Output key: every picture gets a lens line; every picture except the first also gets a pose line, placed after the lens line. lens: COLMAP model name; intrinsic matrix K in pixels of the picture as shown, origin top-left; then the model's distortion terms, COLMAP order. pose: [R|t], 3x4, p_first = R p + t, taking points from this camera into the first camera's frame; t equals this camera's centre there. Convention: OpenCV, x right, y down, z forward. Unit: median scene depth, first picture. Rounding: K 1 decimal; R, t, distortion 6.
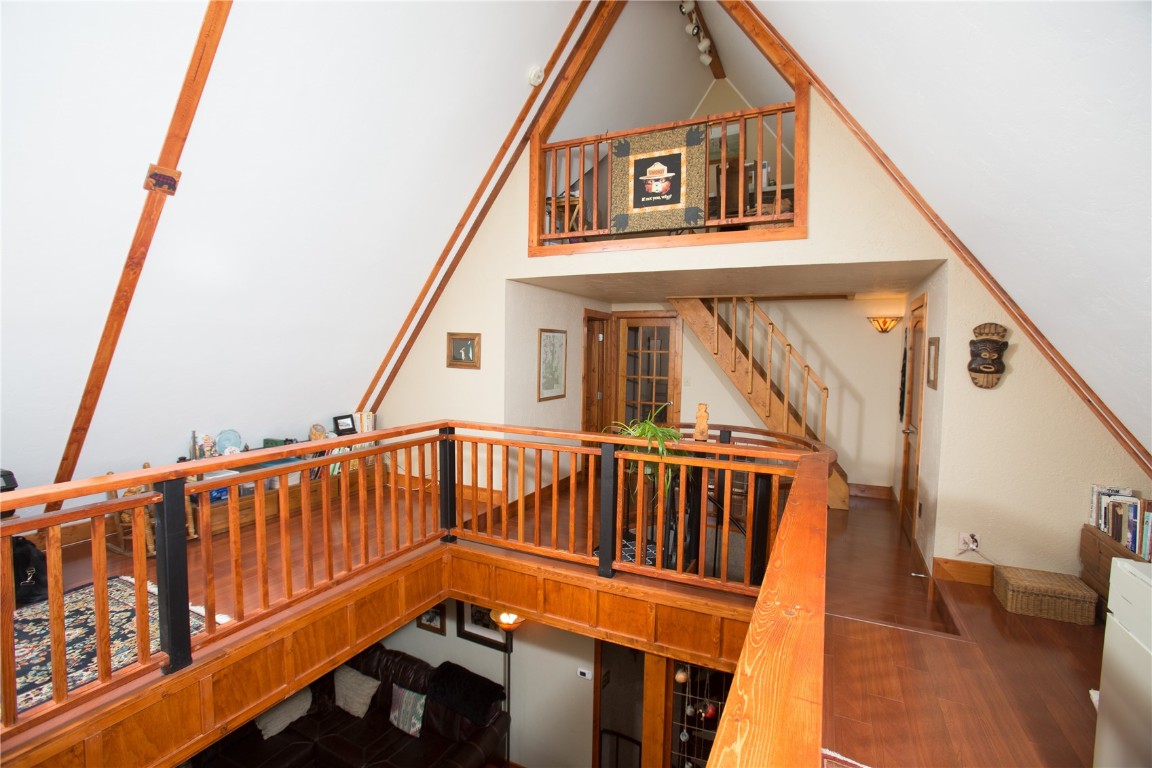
lens RADIAL K [[534.3, 0, 578.2], [0, 534.3, 386.5], [0, 0, 1]] dist [-0.016886, 0.010431]
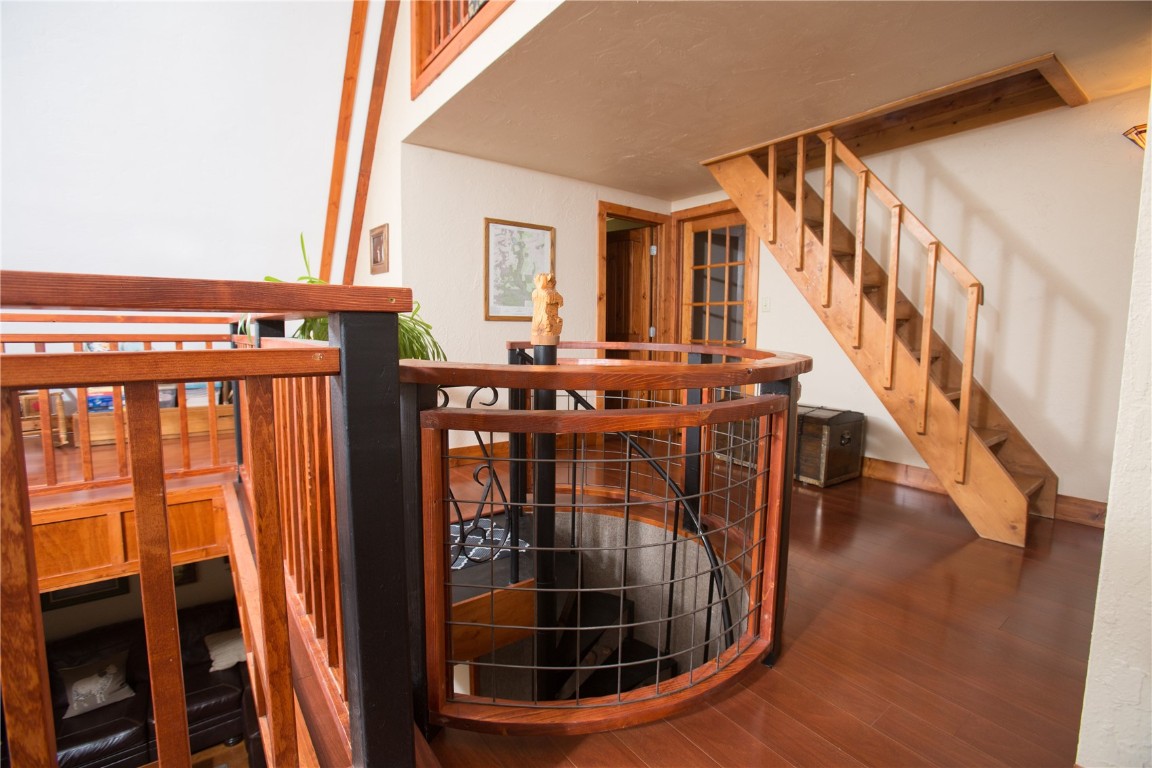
lens RADIAL K [[534.3, 0, 572.8], [0, 534.3, 386.8], [0, 0, 1]] dist [-0.016886, 0.010431]
pose [[0.892649, 0.038684, -0.449089, 0.337656], [-0.024663, 0.999010, 0.037029, 0.083394], [0.450077, -0.021978, 0.892719, 0.374877]]
